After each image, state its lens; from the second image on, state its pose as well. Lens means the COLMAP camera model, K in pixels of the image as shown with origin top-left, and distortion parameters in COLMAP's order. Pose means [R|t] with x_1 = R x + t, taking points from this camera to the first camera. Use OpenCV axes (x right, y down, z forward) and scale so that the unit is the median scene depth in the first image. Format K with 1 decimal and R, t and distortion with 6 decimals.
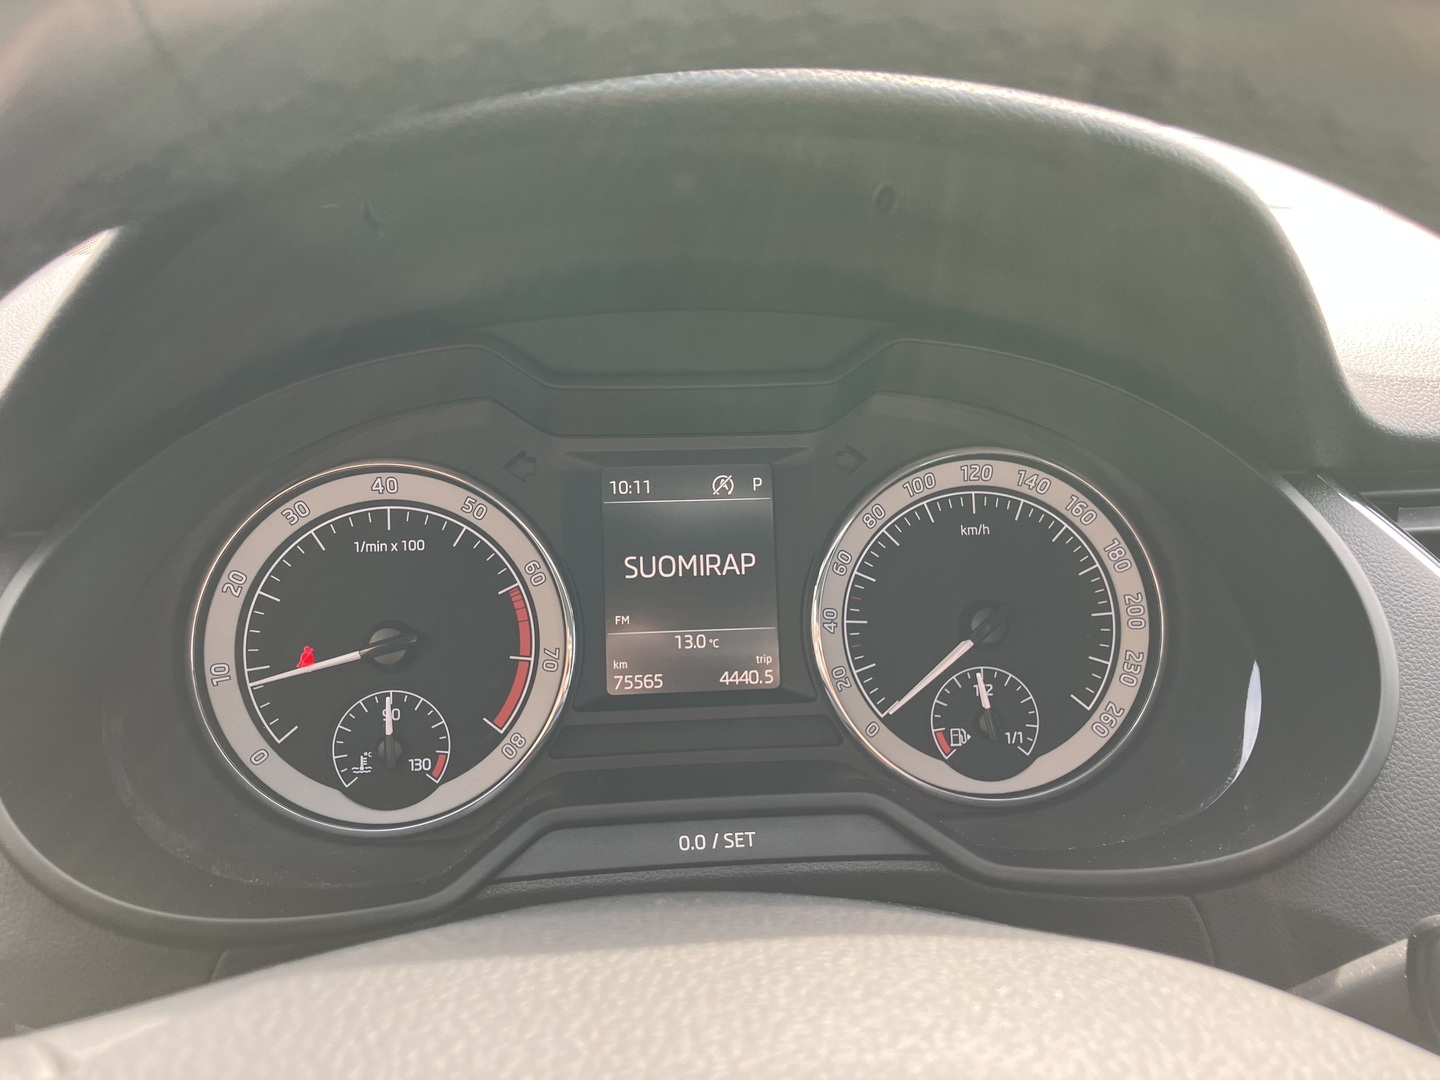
lens RADIAL K [[1186.1, 0, 759.3], [0, 1186.1, 540.1], [0, 0, 1]] dist [0.136035, -0.427924]
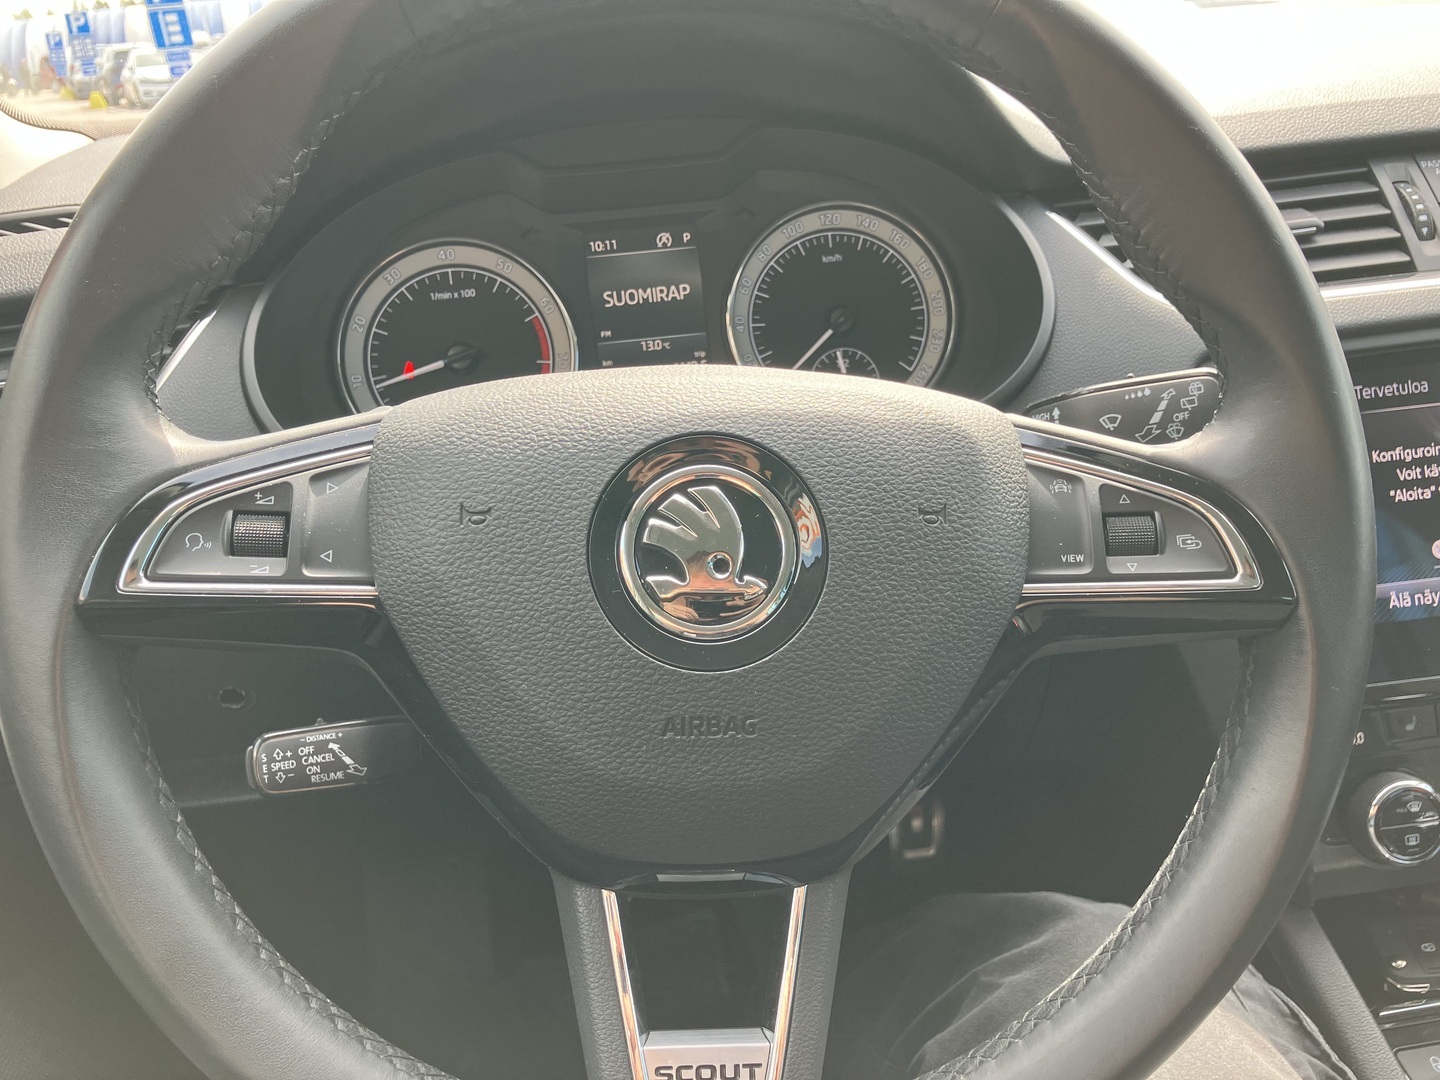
lens RADIAL K [[1192.3, 0, 764.8], [0, 1192.3, 540.3], [0, 0, 1]] dist [-0.001761, -0.002353]
pose [[0.997301, -0.072294, -0.012853, 0.090148], [0.073337, 0.989409, 0.125265, 0.152253], [0.003661, -0.125869, 0.992040, -0.561199]]
